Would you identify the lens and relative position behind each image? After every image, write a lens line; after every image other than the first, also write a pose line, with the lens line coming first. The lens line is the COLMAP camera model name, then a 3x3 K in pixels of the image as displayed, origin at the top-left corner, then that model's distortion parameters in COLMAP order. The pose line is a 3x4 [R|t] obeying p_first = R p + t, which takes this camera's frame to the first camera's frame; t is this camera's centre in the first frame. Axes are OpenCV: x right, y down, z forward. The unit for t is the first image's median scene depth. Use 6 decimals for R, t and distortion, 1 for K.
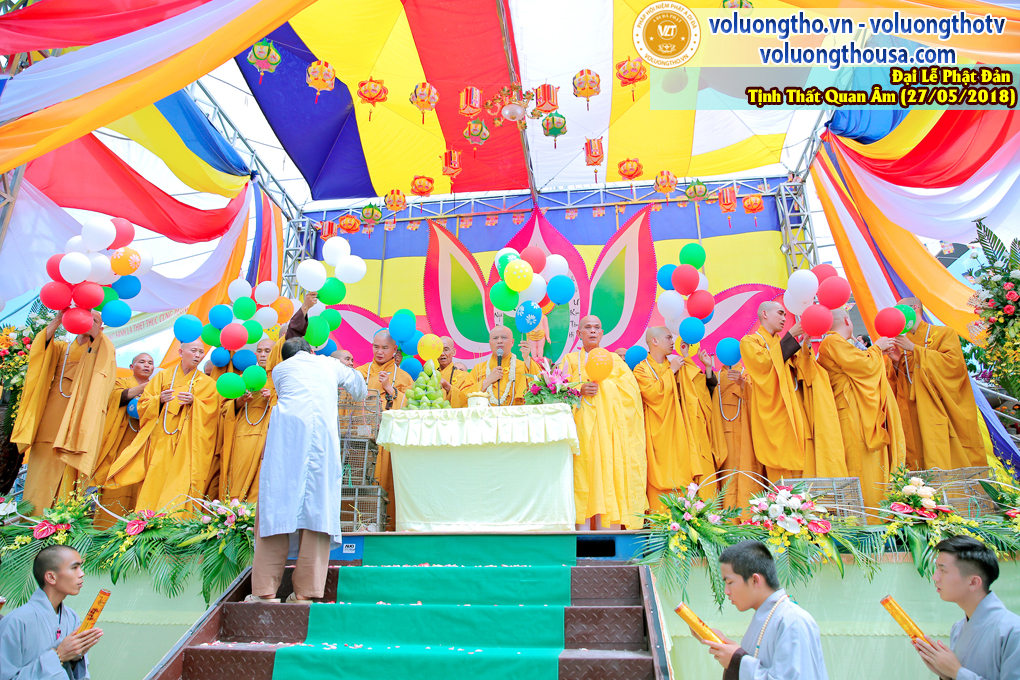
lens RADIAL K [[690.7, 0, 510.0], [0, 690.7, 340.0], [0, 0, 1]] dist [-0.110295, 0.082500]
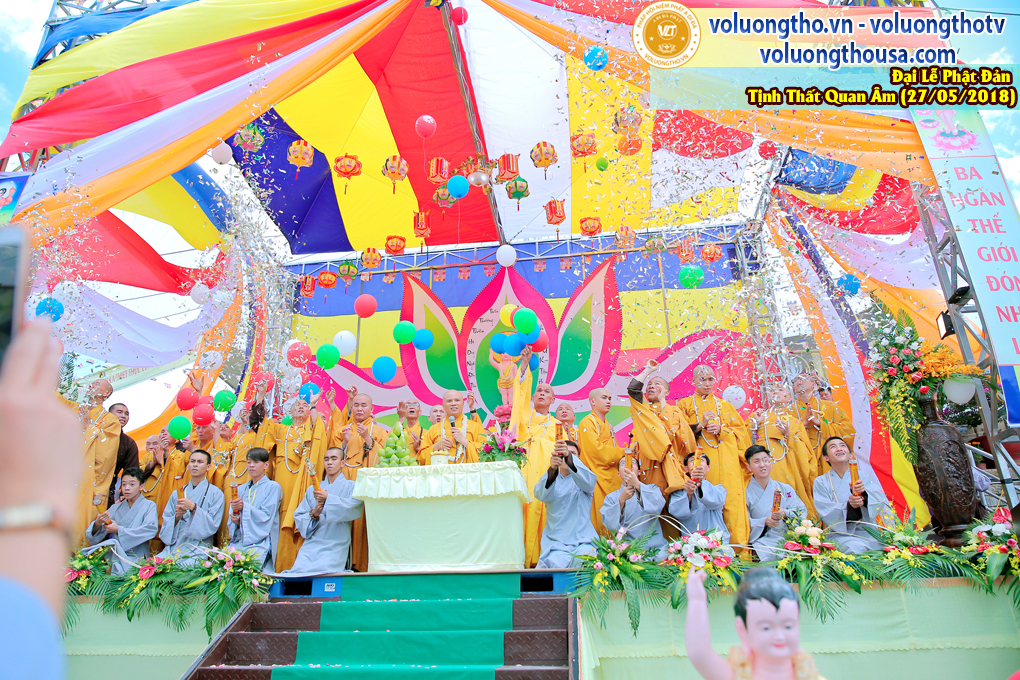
lens RADIAL K [[719.5, 0, 489.9], [0, 719.5, 326.0], [0, 0, 1]] dist [-0.112480, 0.087253]
pose [[0.999826, -0.017738, -0.005721, 0.050295], [0.017324, 0.997688, -0.065715, -0.054355], [0.006874, 0.065604, 0.997822, -0.224278]]
